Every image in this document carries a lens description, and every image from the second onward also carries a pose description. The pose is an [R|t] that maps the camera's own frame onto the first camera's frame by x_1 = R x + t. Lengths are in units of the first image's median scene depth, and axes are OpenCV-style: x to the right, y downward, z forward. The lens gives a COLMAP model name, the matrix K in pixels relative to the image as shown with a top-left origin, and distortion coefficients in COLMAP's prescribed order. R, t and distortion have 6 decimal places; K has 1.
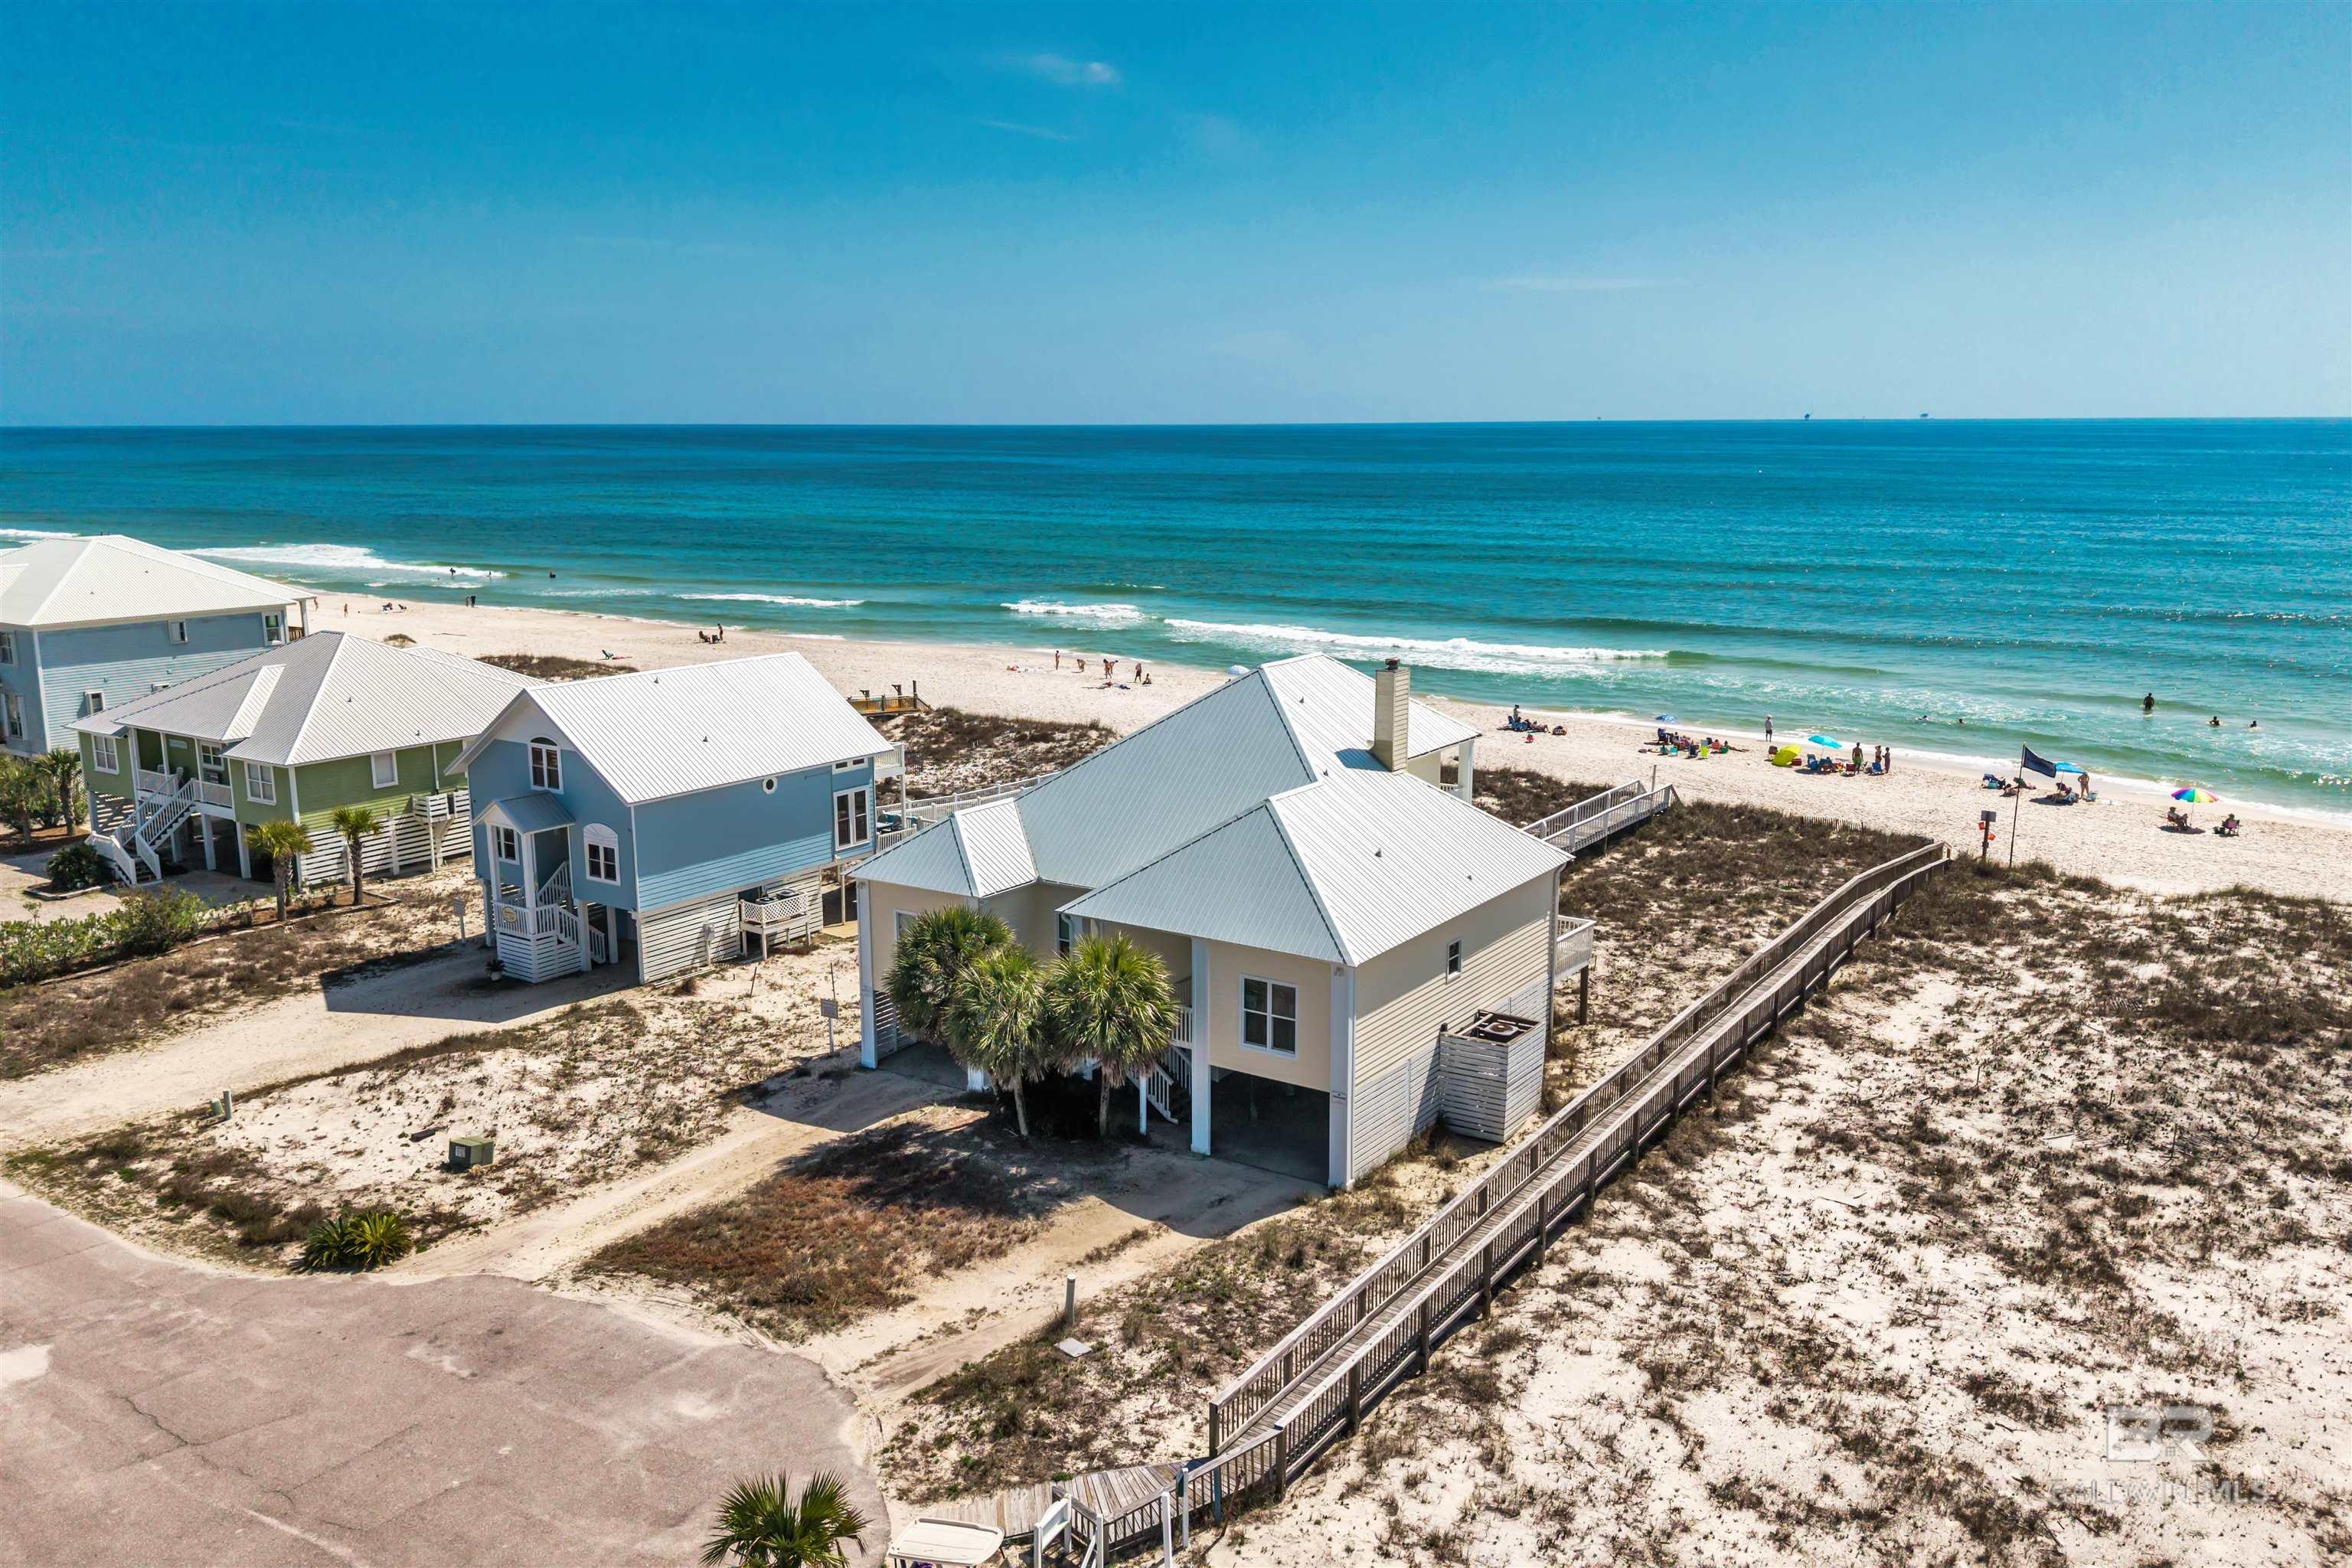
lens RADIAL K [[1761.3, 0, 1219.9], [0, 1761.3, 778.5], [0, 0, 1]] dist [0.077840, -0.102949]
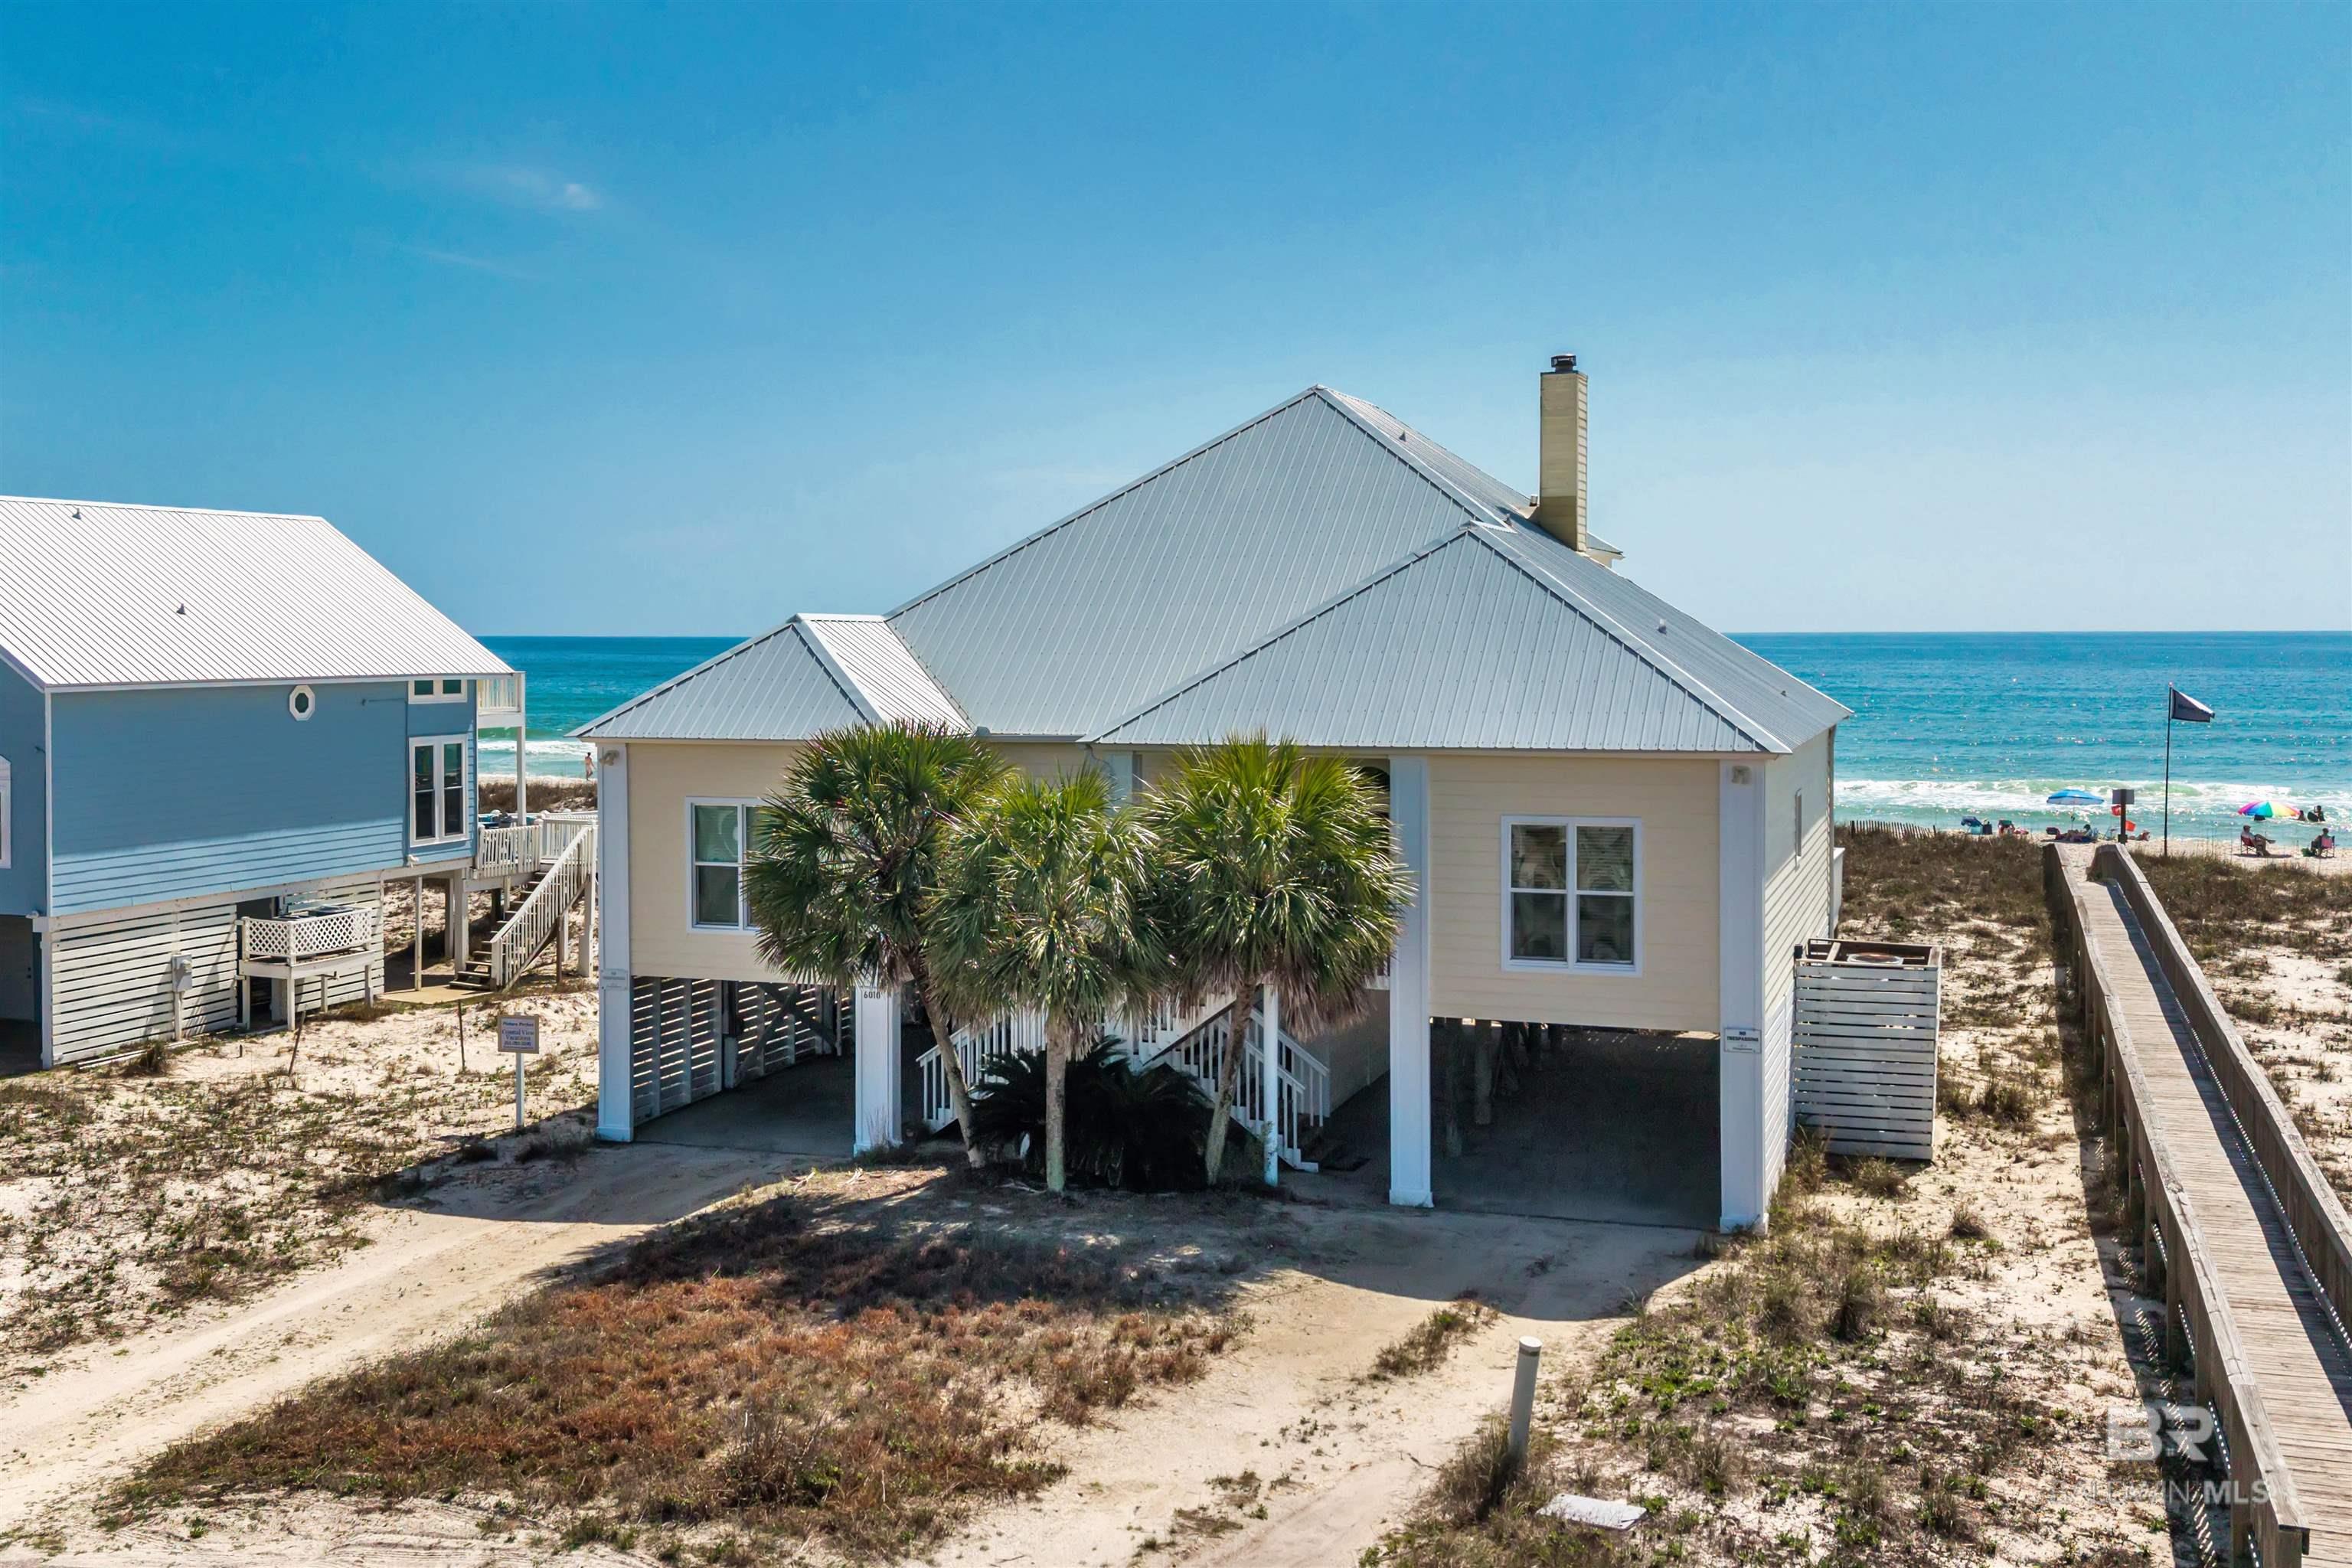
lens RADIAL K [[2225.2, 0, 1237.4], [0, 2225.2, 712.4], [0, 0, 1]] dist [0.064675, -0.099607]
pose [[0.967457, -0.011935, 0.252753, -0.215209], [0.049902, 0.988268, -0.144346, 0.165879], [-0.248065, 0.152261, 0.956703, 0.404062]]
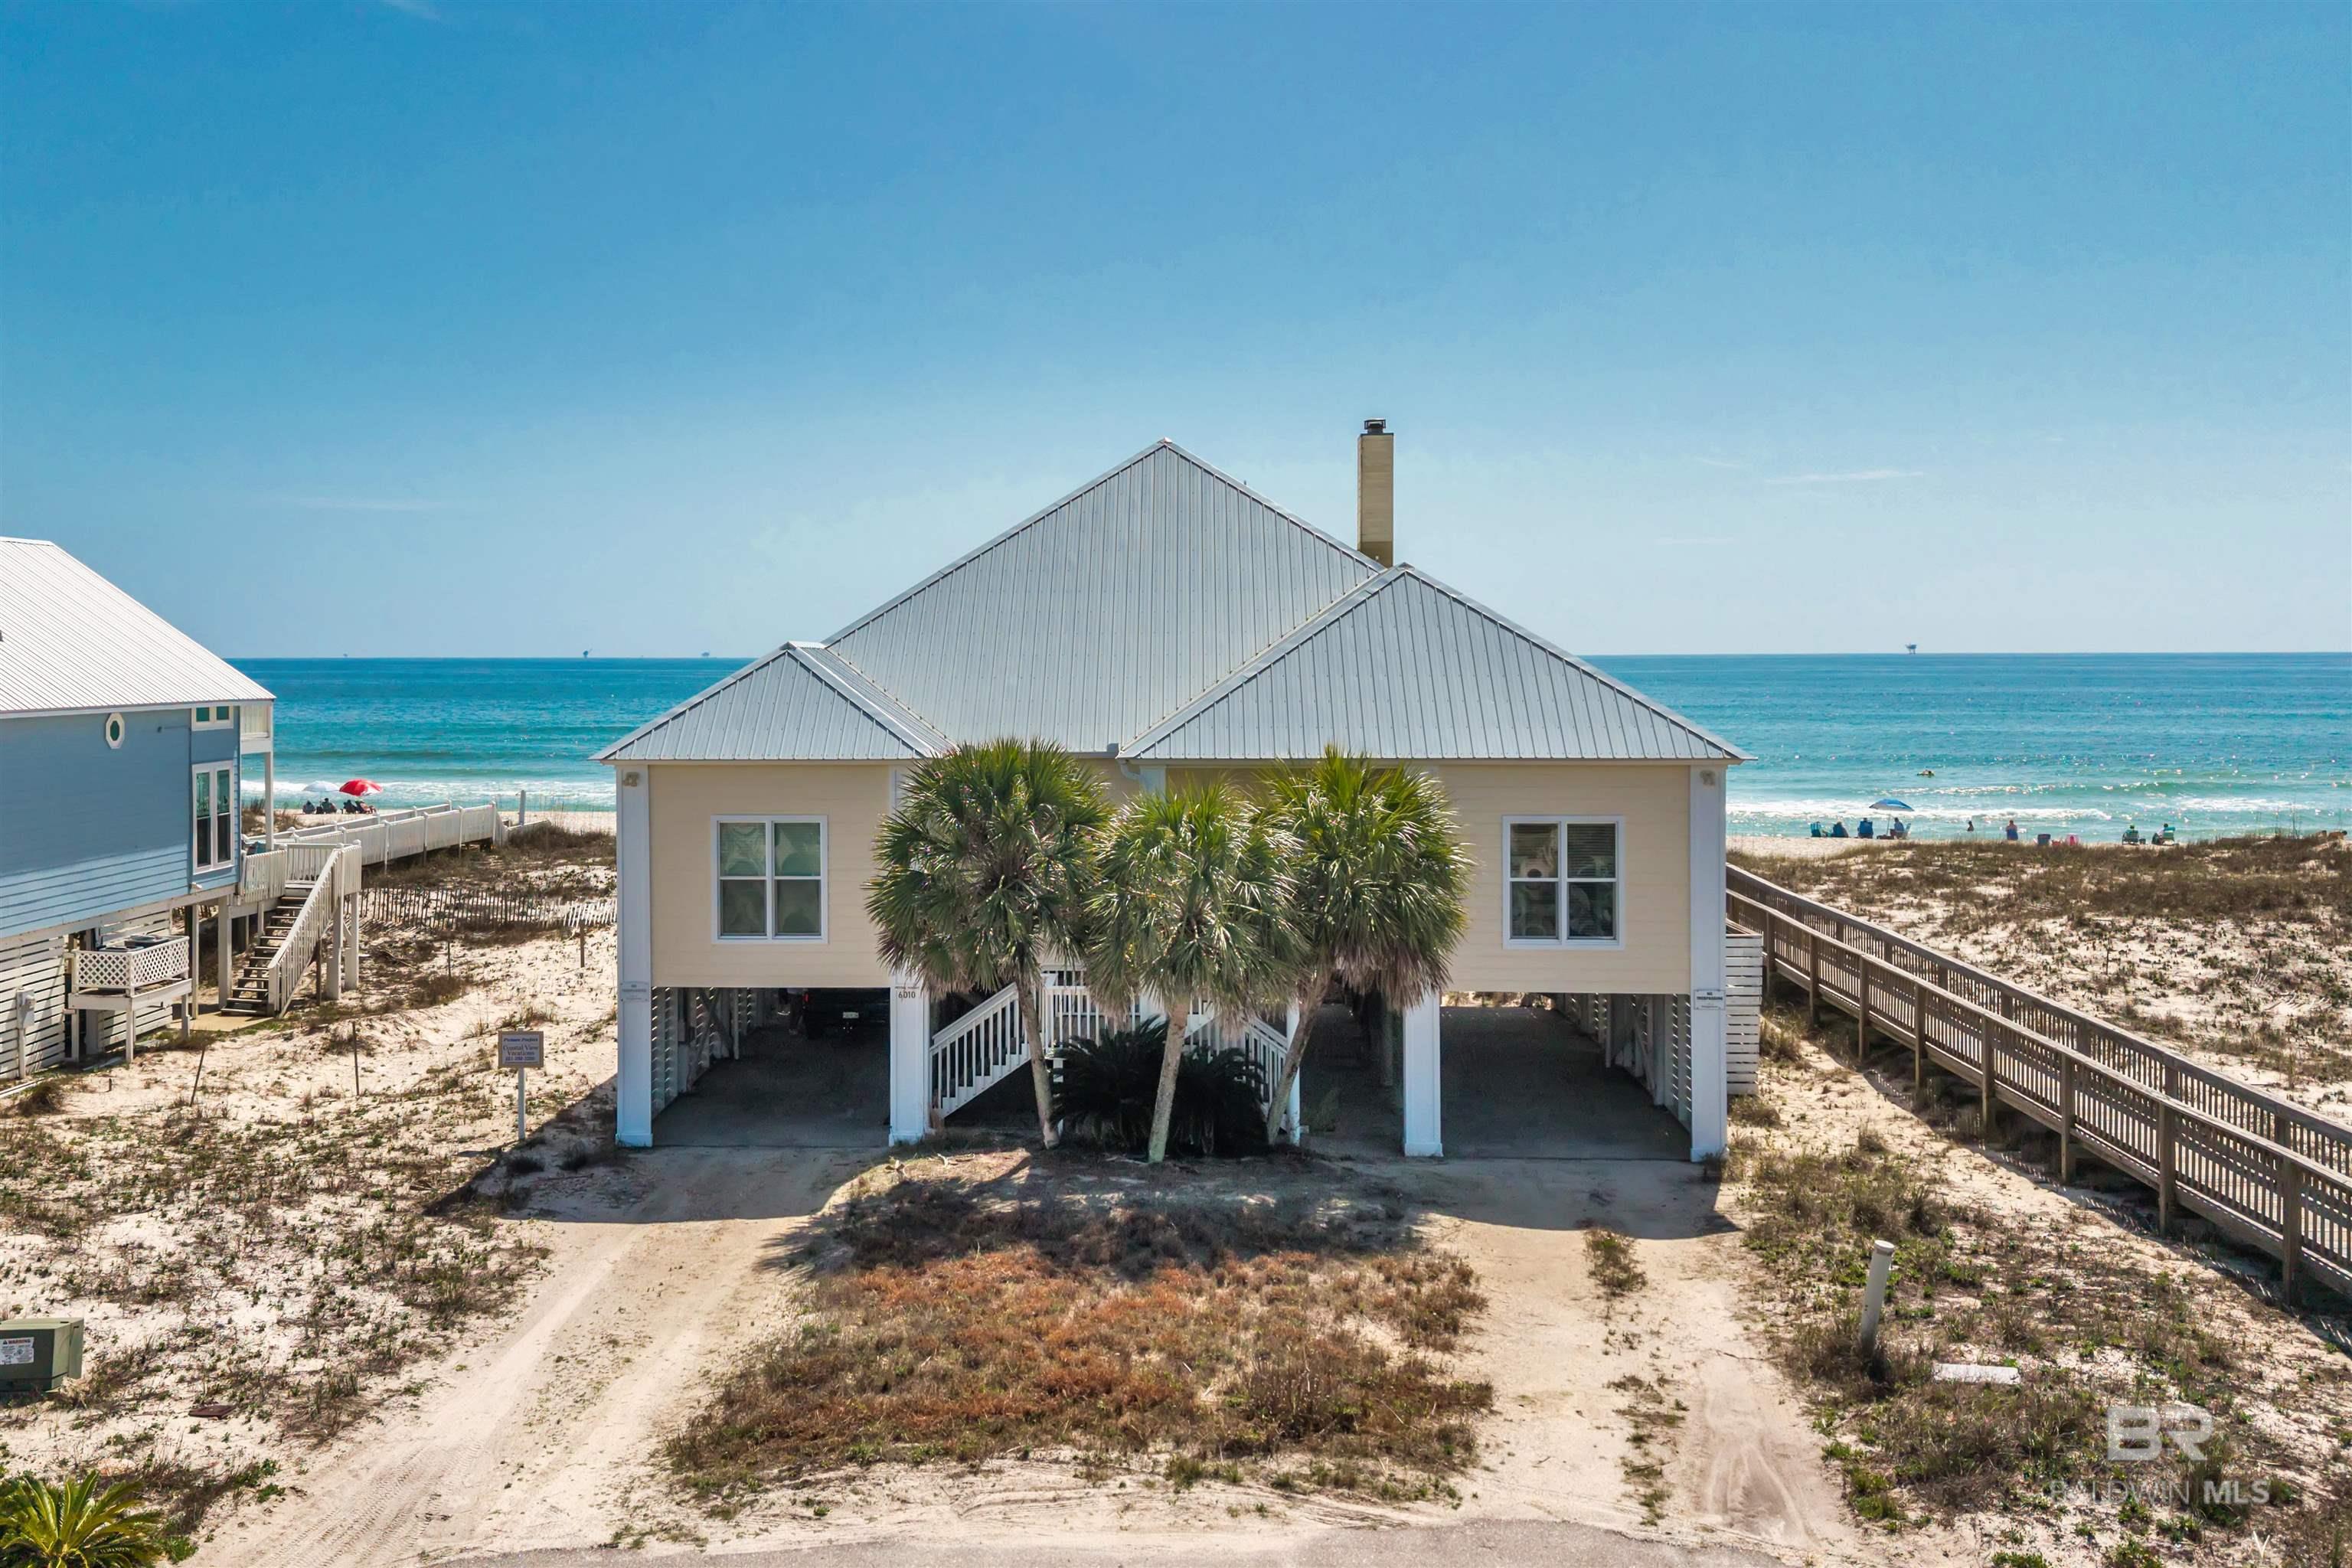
lens RADIAL K [[2068.9, 0, 1076.3], [0, 2068.9, 652.7], [0, 0, 1]] dist [0.028930, -0.021982]
pose [[0.869529, -0.002398, 0.493877, -0.439426], [0.094912, 0.982160, -0.162335, 0.152666], [-0.484677, 0.188030, 0.854244, 0.464012]]
